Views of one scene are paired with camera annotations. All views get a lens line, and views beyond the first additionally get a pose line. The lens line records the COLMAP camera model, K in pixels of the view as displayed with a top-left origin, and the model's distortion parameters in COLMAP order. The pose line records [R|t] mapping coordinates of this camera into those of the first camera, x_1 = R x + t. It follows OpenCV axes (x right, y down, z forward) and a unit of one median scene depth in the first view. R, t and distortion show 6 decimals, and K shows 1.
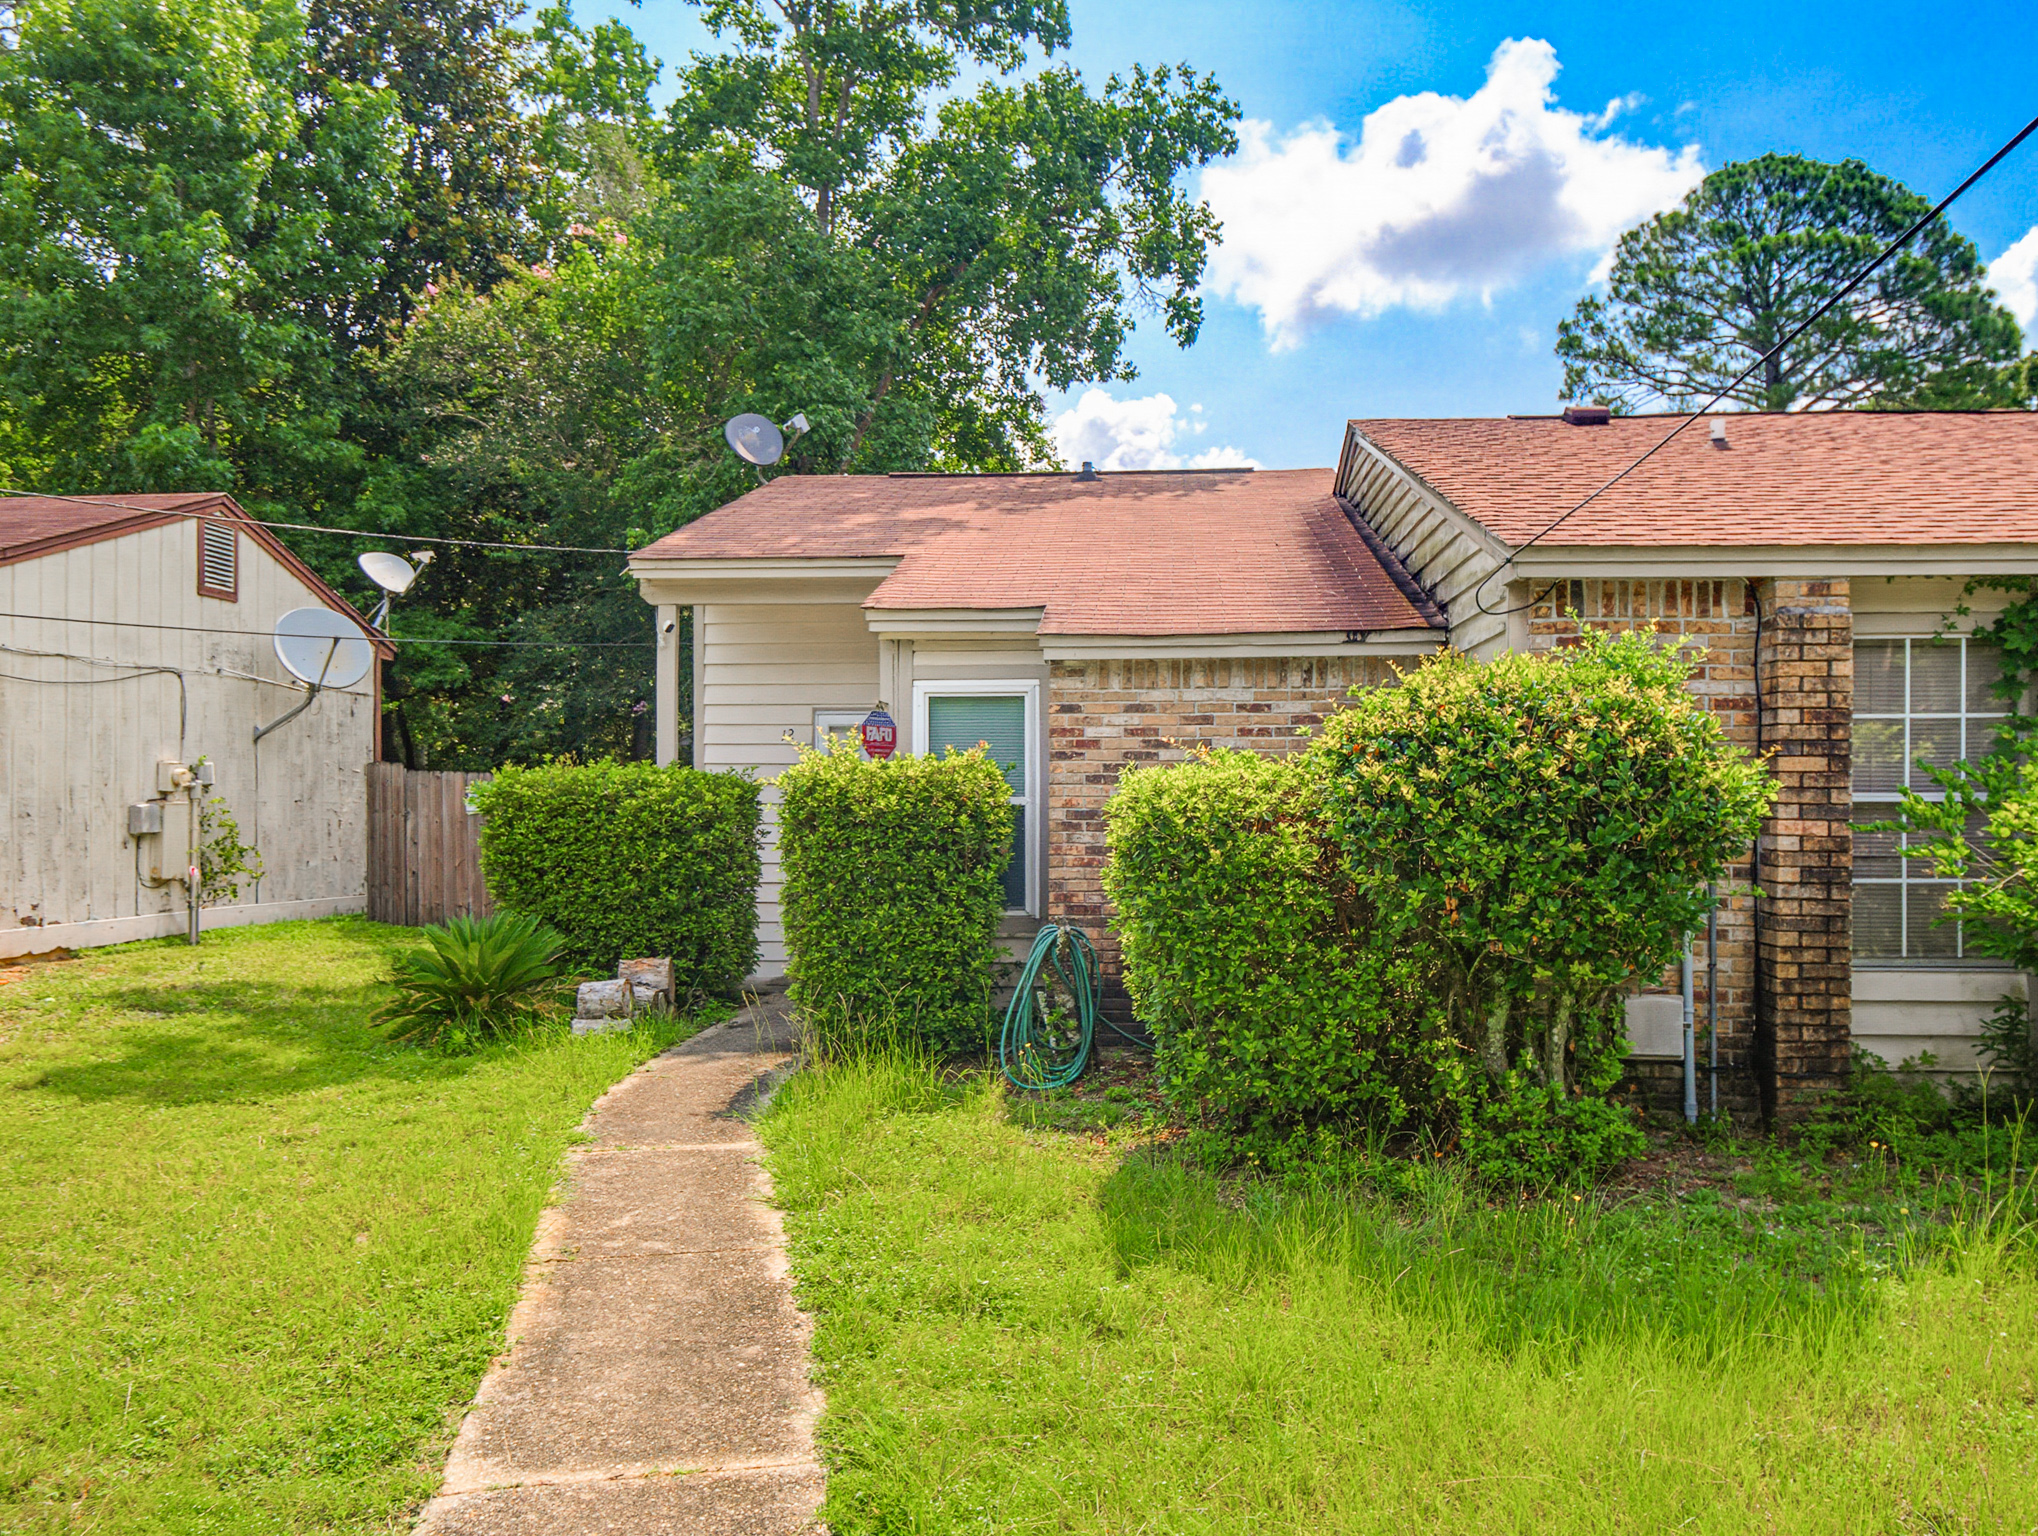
lens RADIAL K [[1566.0, 0, 1018.6], [0, 1566.0, 836.1], [0, 0, 1]] dist [0.002616, -0.011183]
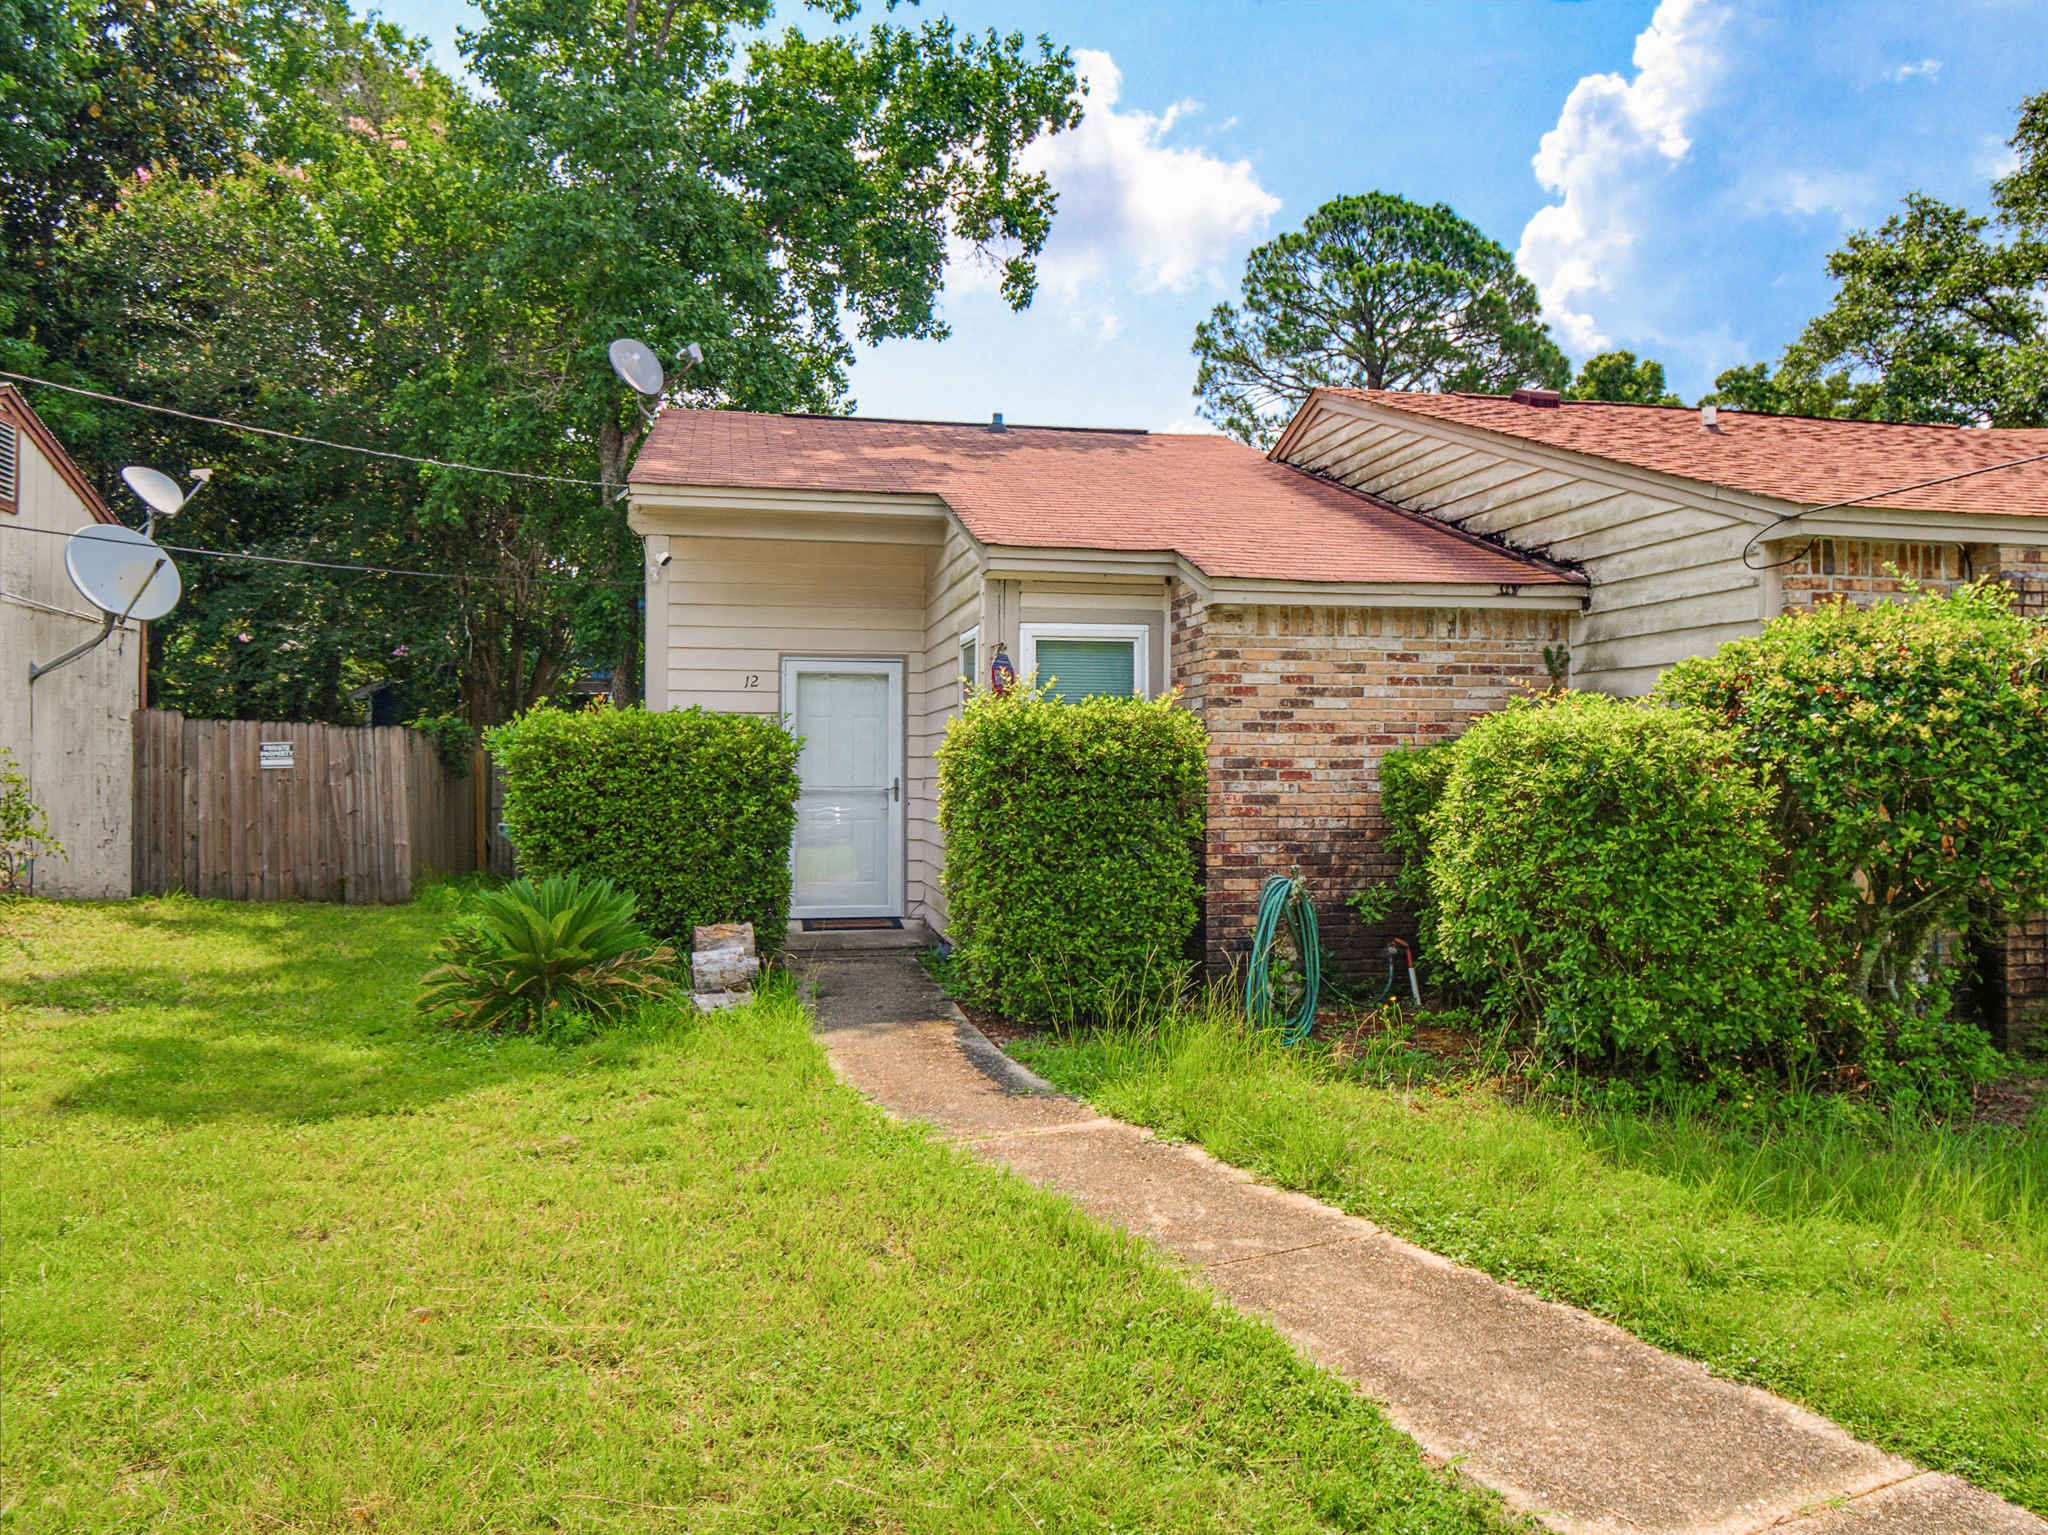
lens RADIAL K [[1514.4, 0, 1024.0], [0, 1514.4, 767.5], [0, 0, 1]] dist [-0.005062, -0.001069]
pose [[0.958995, 0.000290, 0.283423, -0.318808], [0.005330, 0.999804, -0.019059, 0.005816], [-0.283373, 0.019788, 0.958806, 0.118068]]
